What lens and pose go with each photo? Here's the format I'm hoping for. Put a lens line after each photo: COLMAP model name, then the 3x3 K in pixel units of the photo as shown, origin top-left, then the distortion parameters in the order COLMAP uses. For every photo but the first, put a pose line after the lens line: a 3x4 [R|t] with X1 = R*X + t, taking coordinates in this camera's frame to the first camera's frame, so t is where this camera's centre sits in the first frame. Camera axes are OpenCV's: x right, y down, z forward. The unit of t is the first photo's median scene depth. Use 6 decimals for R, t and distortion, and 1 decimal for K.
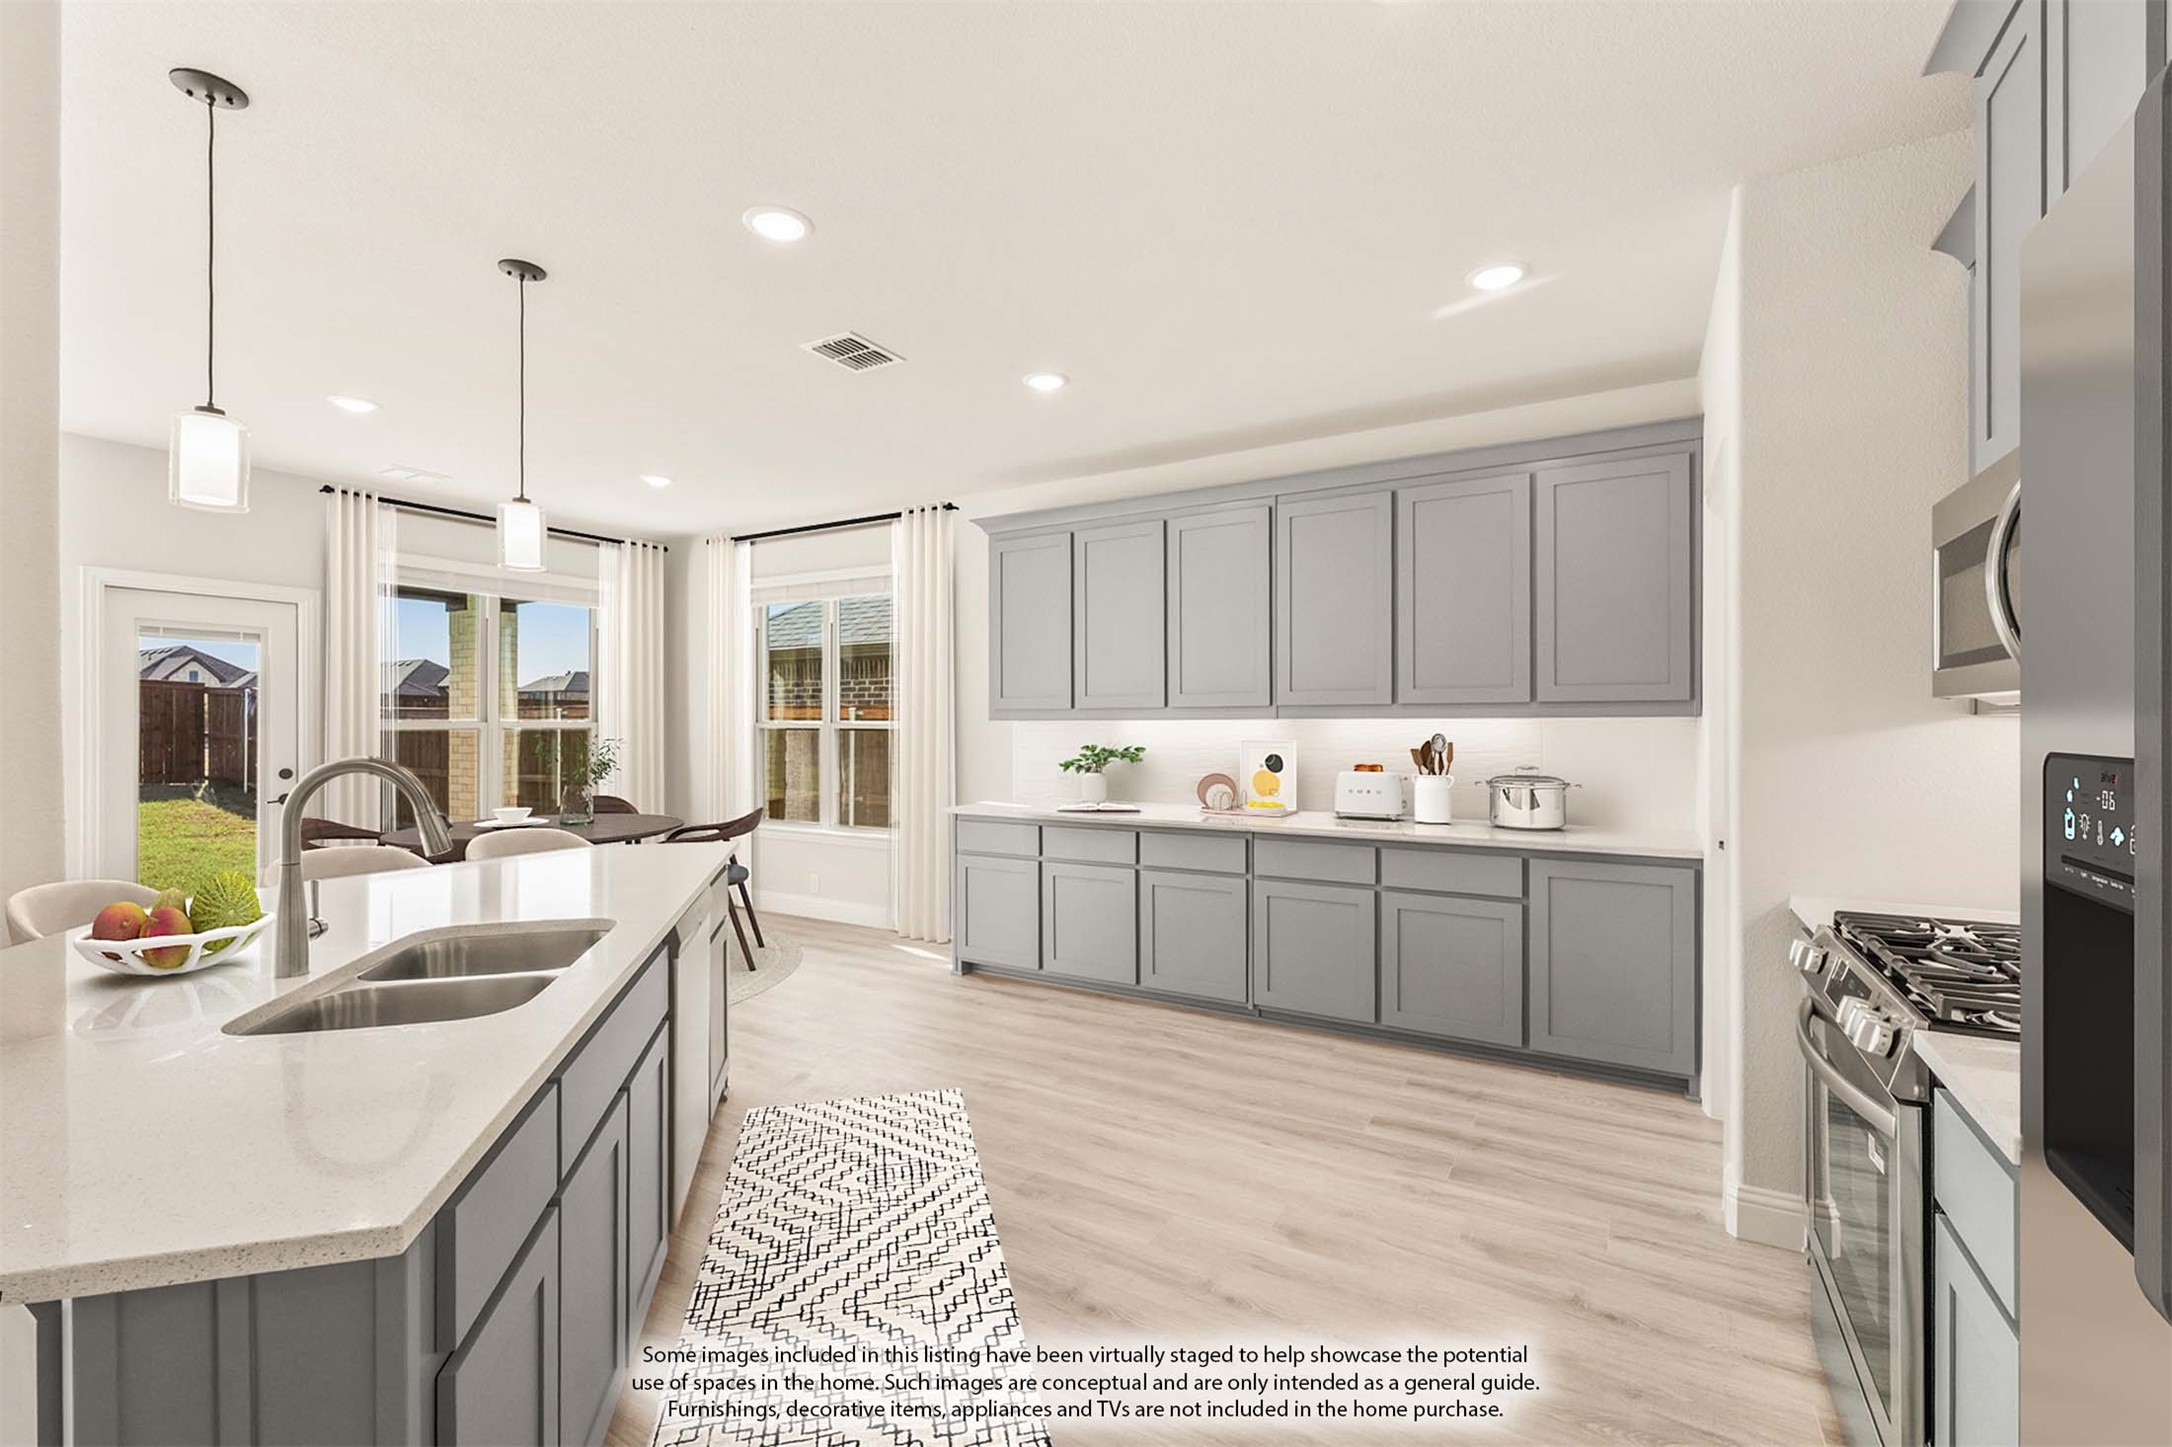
lens RADIAL K [[901.6, 0, 1113.0], [0, 901.6, 723.2], [0, 0, 1]] dist [0.000488, 0.000078]
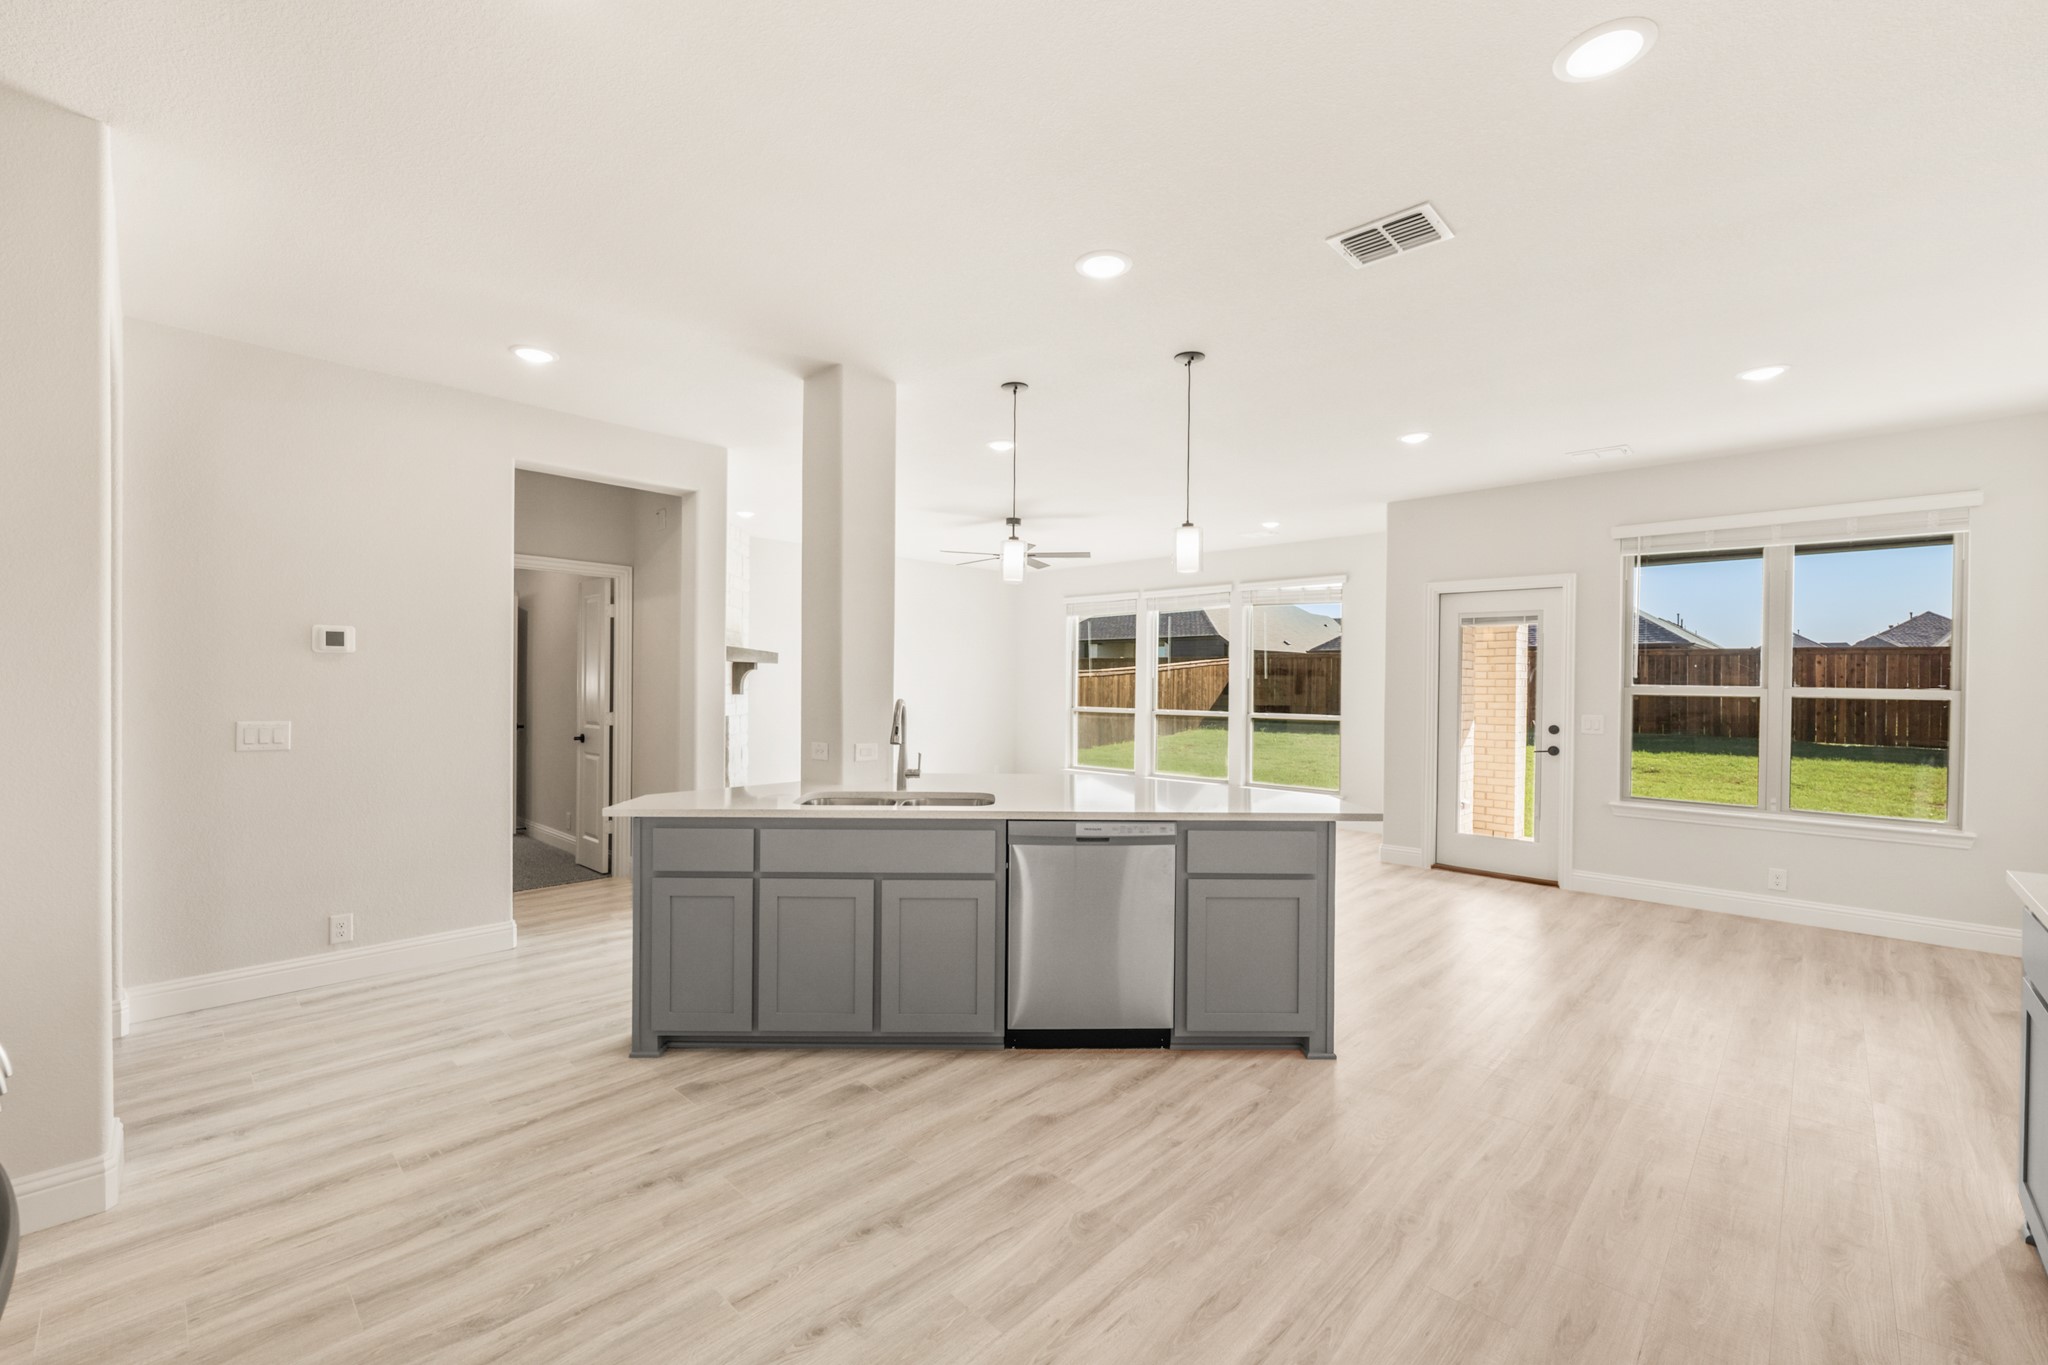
lens RADIAL K [[850.2, 0, 1049.4], [0, 850.2, 682.3], [0, 0, 1]] dist [0.000488, 0.000078]
pose [[-0.213701, 0.012709, -0.976816, 0.607495], [-0.006543, 0.999874, 0.014441, -0.032202], [0.976877, 0.009478, -0.213591, 0.925492]]
